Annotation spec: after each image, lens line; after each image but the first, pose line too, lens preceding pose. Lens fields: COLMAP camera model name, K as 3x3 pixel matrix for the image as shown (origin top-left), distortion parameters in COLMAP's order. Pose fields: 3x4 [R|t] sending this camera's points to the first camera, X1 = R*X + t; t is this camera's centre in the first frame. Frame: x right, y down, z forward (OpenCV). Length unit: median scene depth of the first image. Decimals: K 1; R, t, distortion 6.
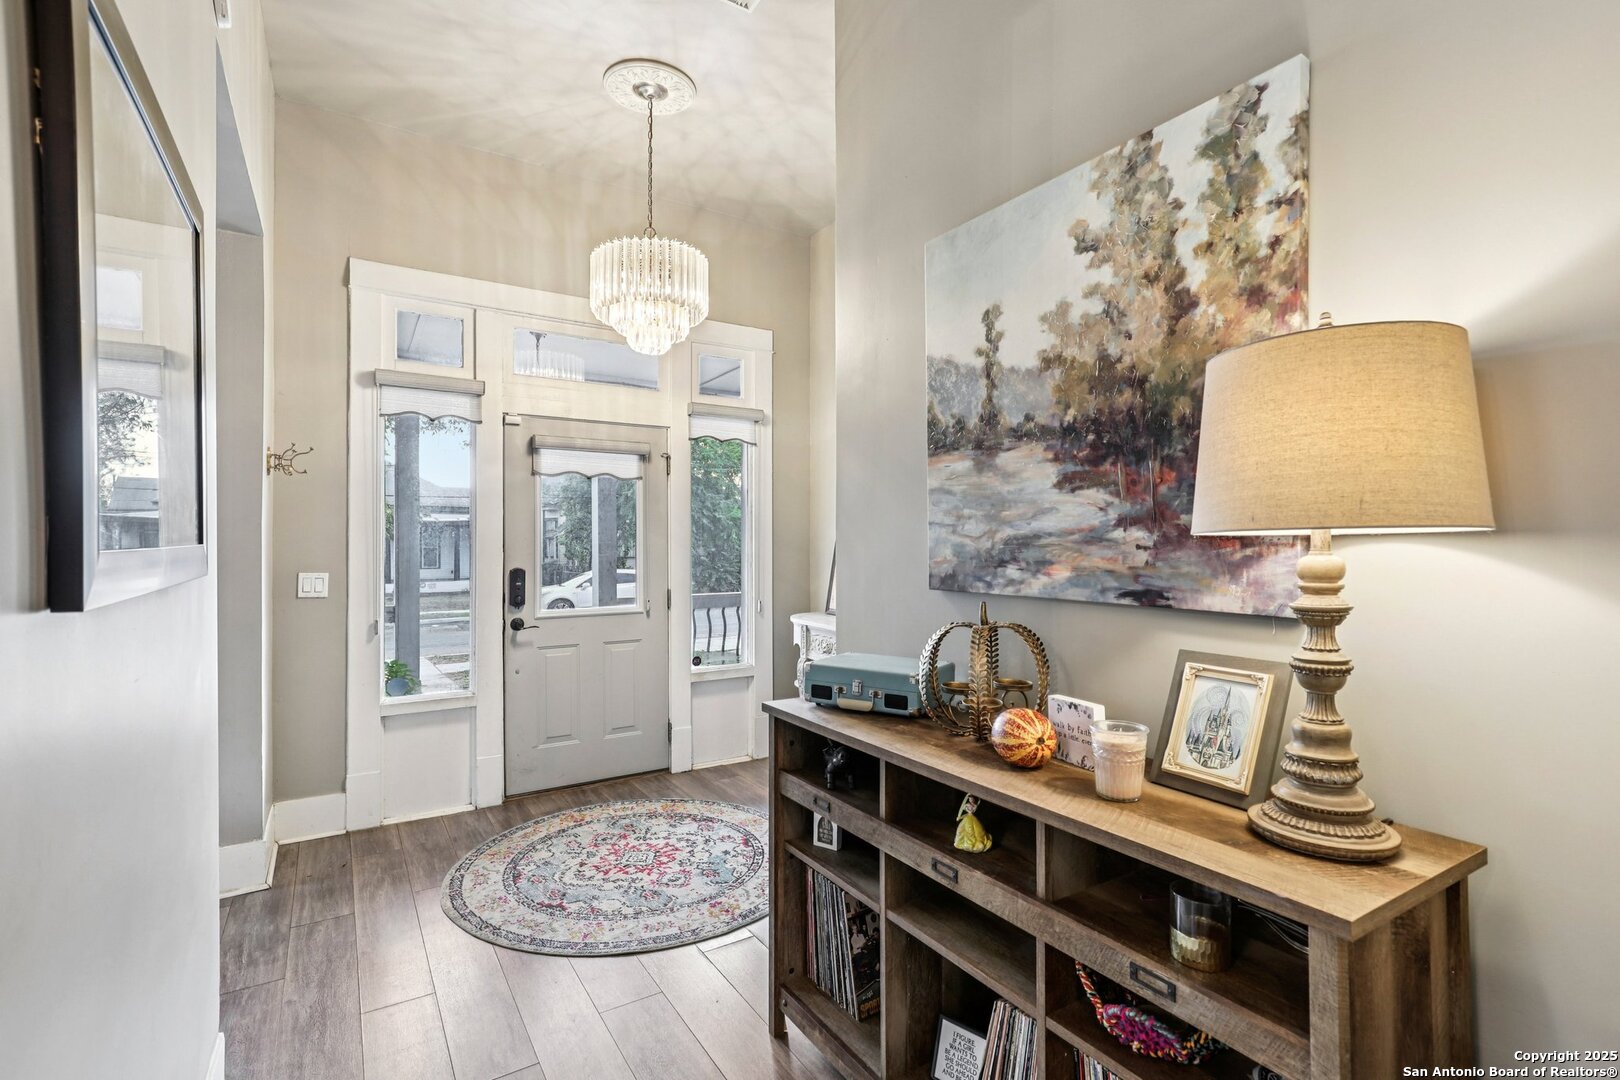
lens RADIAL K [[785.8, 0, 810.2], [0, 785.8, 537.9], [0, 0, 1]] dist [-0.000380, -0.000156]
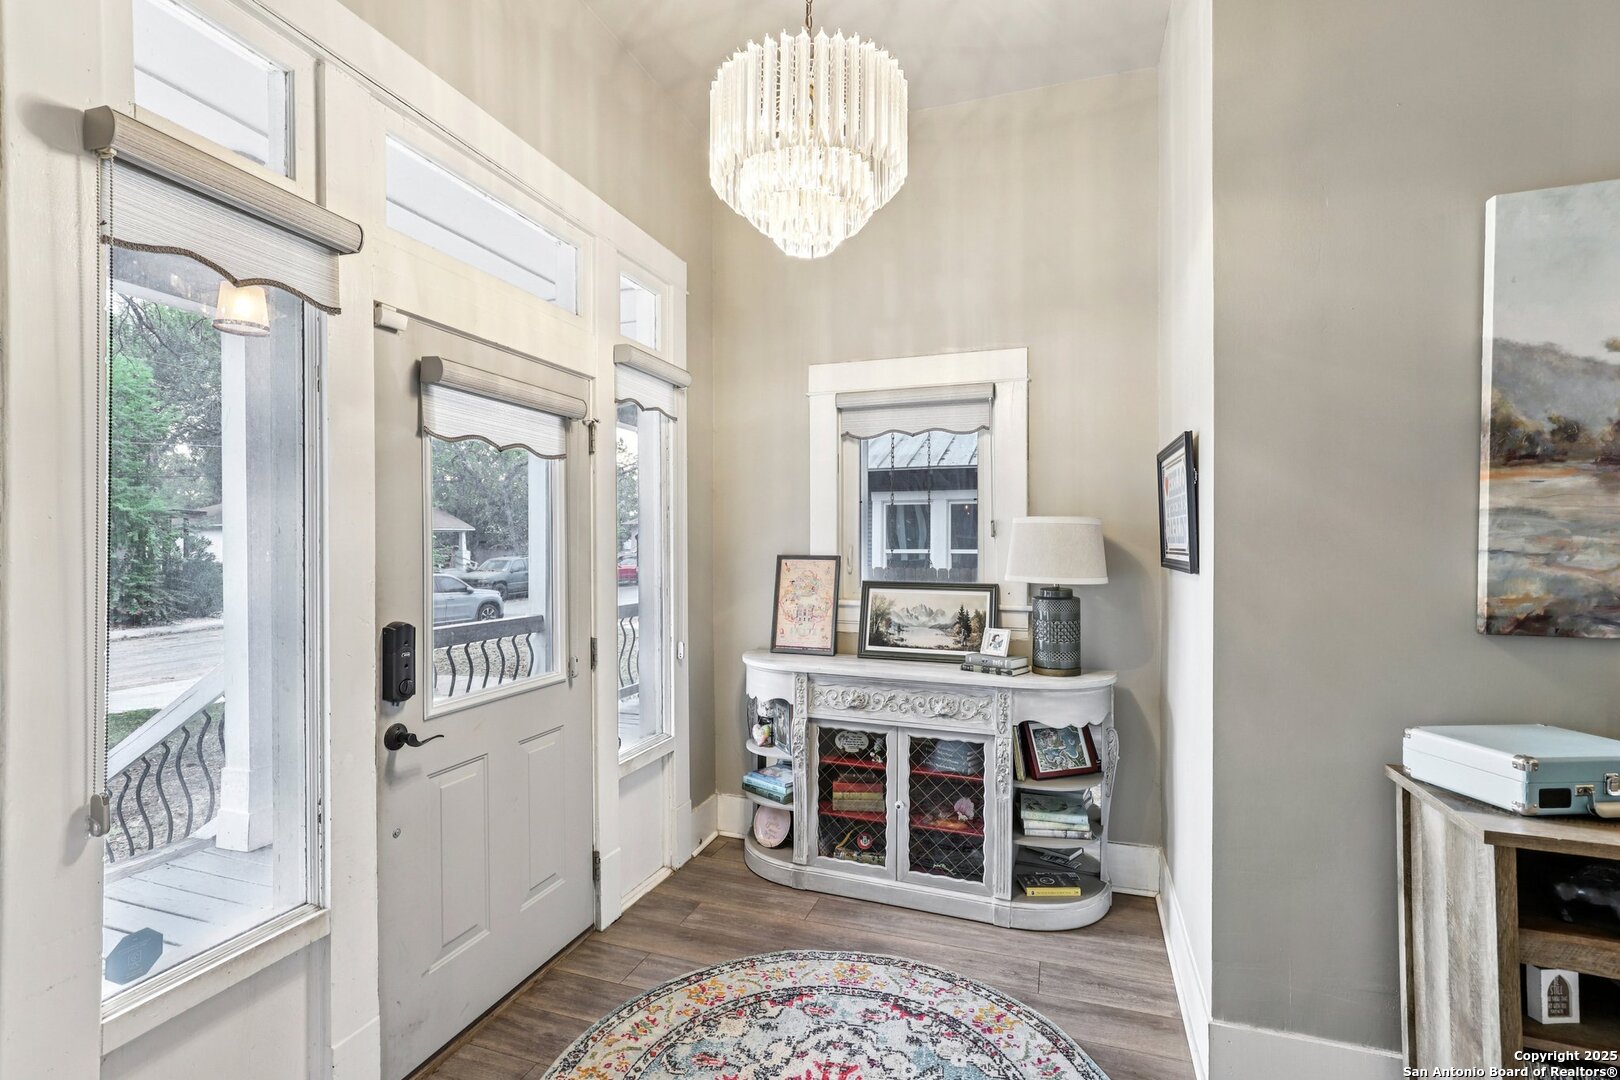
lens RADIAL K [[755.6, 0, 805.6], [0, 755.6, 536.9], [0, 0, 1]] dist [-0.026904, 0.007004]
pose [[0.770820, 0.003036, 0.637046, -0.514864], [-0.004597, 0.999989, 0.000796, -0.018237], [-0.637037, -0.003542, 0.770825, 0.518299]]
